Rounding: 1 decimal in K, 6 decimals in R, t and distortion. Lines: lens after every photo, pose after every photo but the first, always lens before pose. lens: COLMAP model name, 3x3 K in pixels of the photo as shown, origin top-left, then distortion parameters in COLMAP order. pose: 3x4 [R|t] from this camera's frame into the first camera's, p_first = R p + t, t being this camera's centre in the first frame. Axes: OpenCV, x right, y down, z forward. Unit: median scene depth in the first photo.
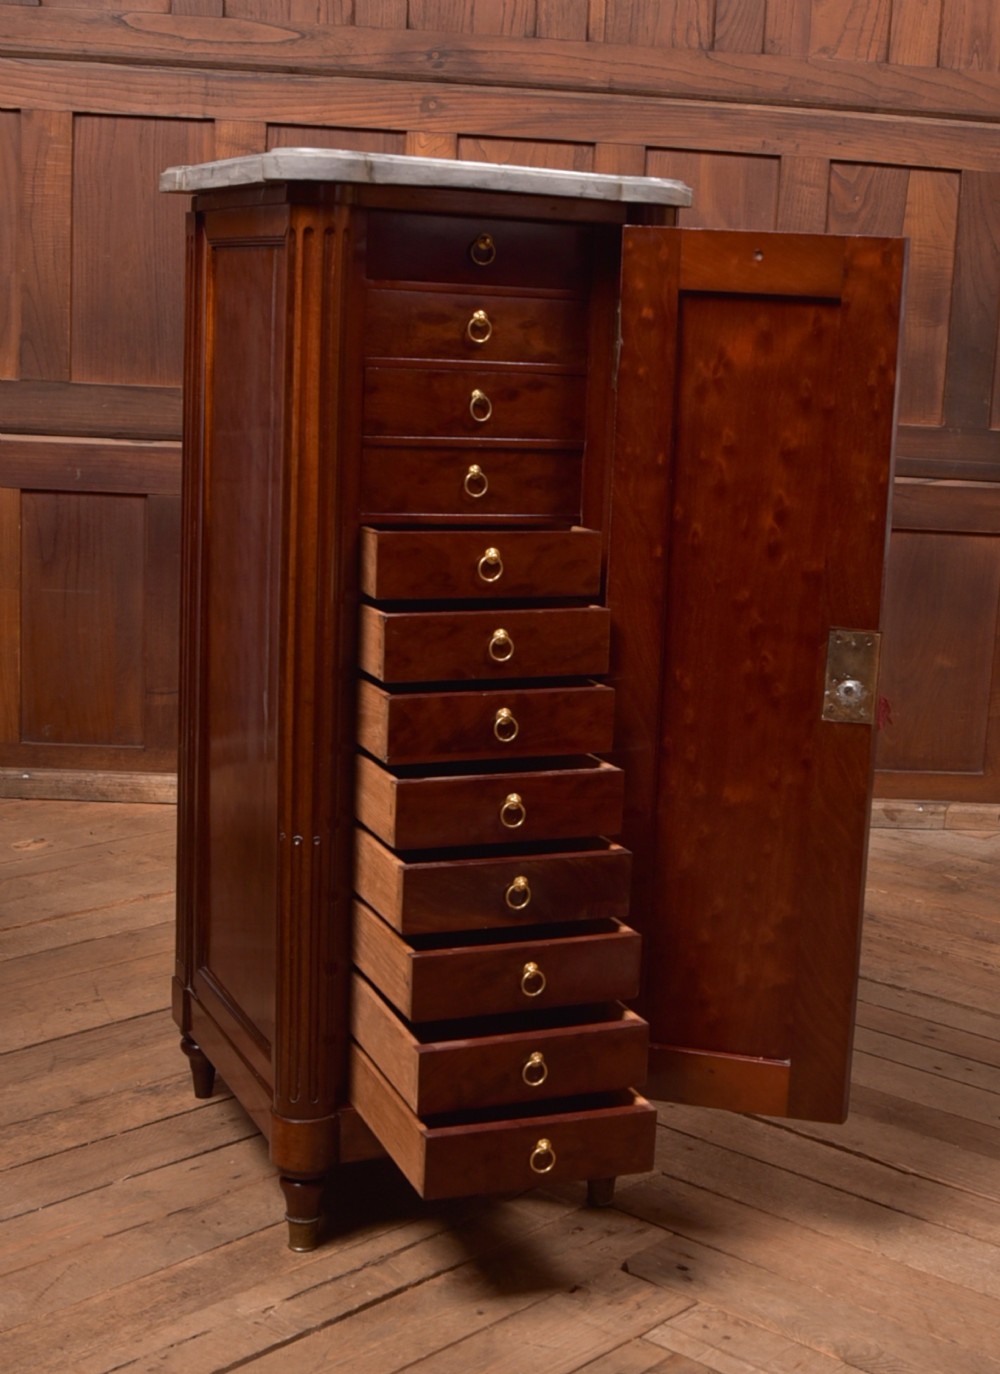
lens RADIAL K [[2093.2, 0, 621.7], [0, 2093.2, 717.8], [0, 0, 1]] dist [-0.087216, 0.000000]
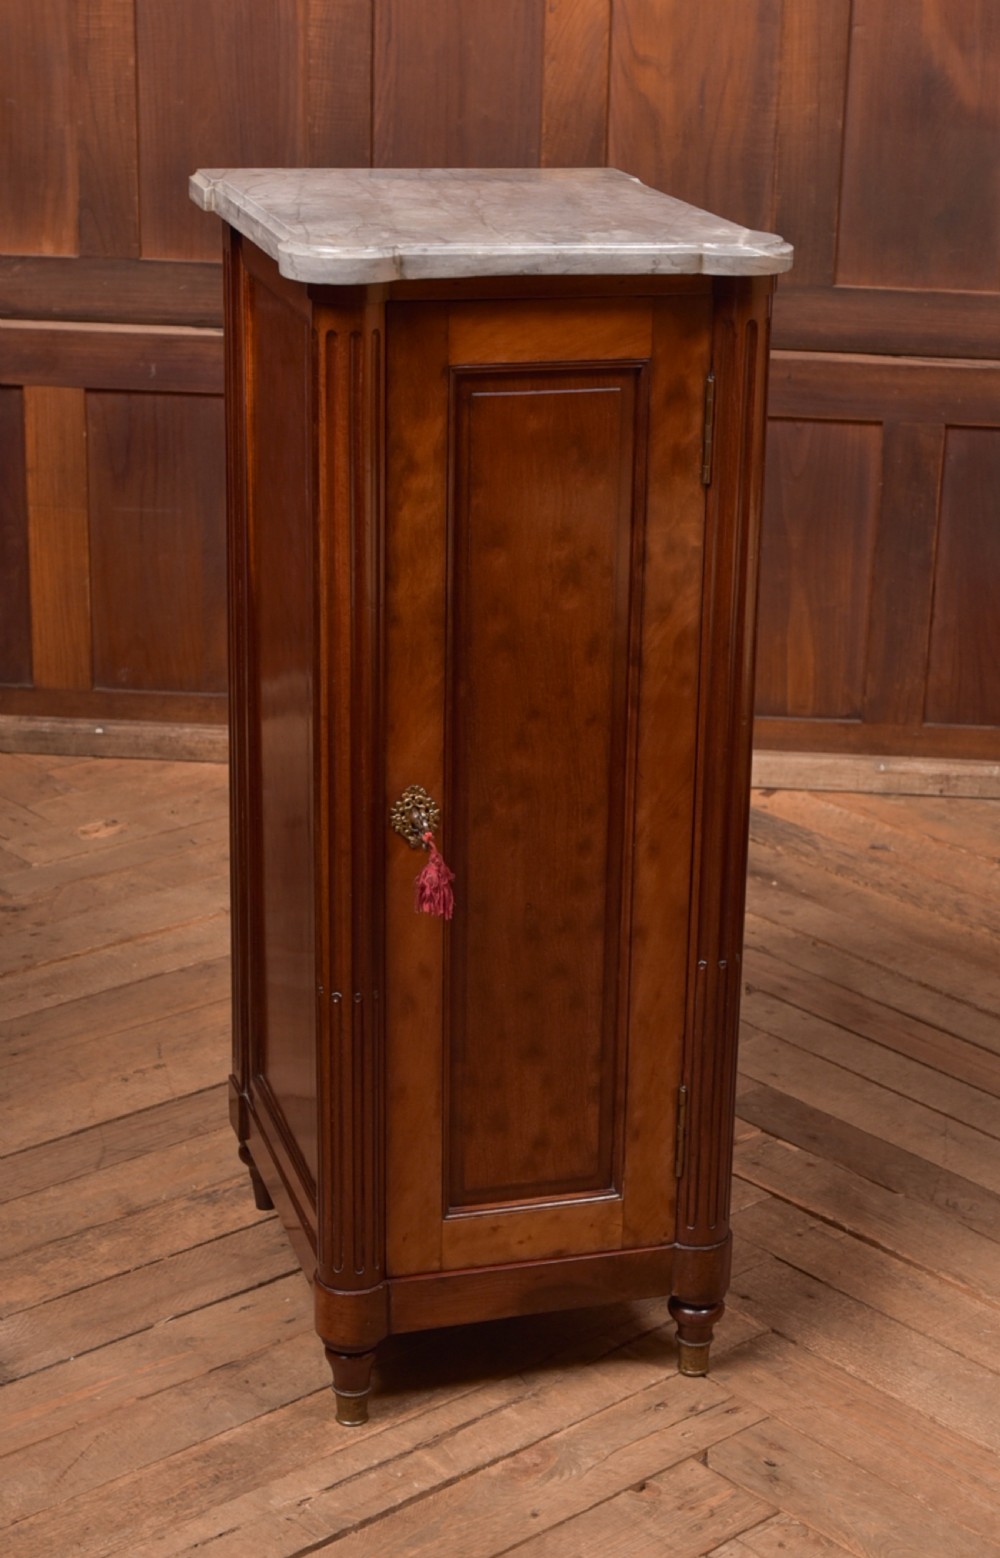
lens RADIAL K [[2805.4, 0, 584.9], [0, 2805.4, 797.6], [0, 0, 1]] dist [-0.022931, 0.000000]
pose [[0.990534, 0.024810, -0.135009, 0.100814], [-0.005447, 0.989860, 0.141940, -0.179428], [0.137162, -0.139861, 0.980625, -0.140286]]
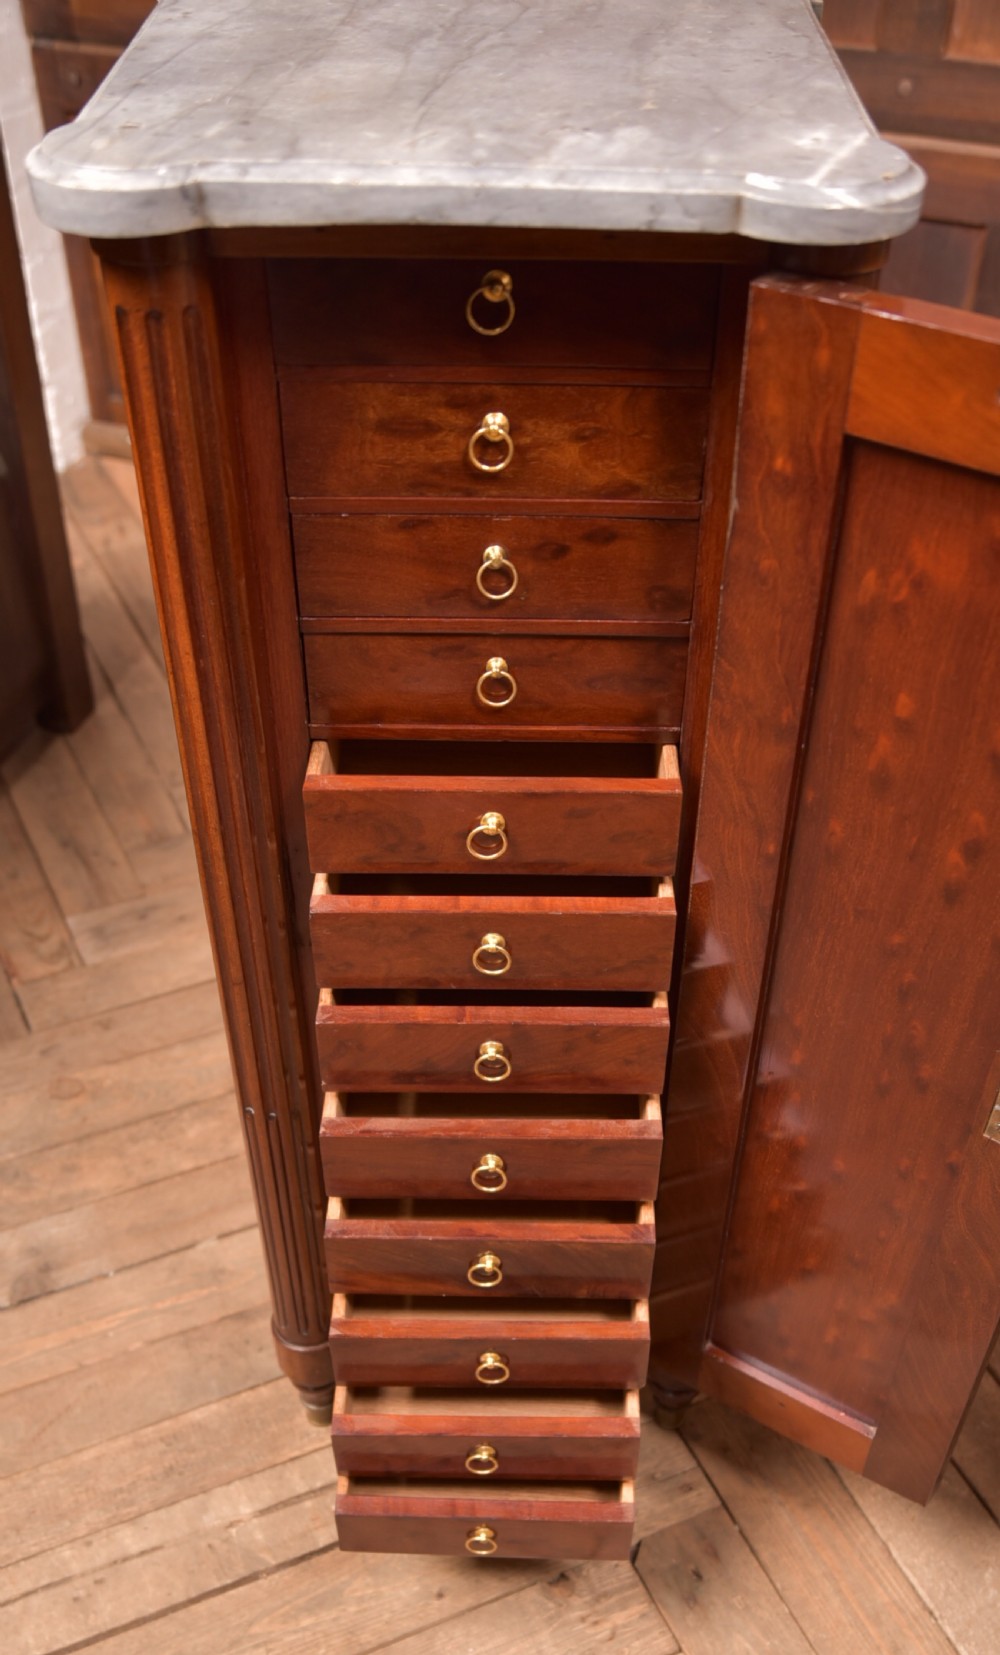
lens RADIAL K [[1606.0, 0, 506.8], [0, 1606.0, 1162.9], [0, 0, 1]] dist [-0.041977, 0.000000]
pose [[0.900667, 0.288511, -0.324900, 0.120905], [-0.045716, 0.806510, 0.589451, -0.260296], [0.432098, -0.516046, 0.739586, 0.530974]]
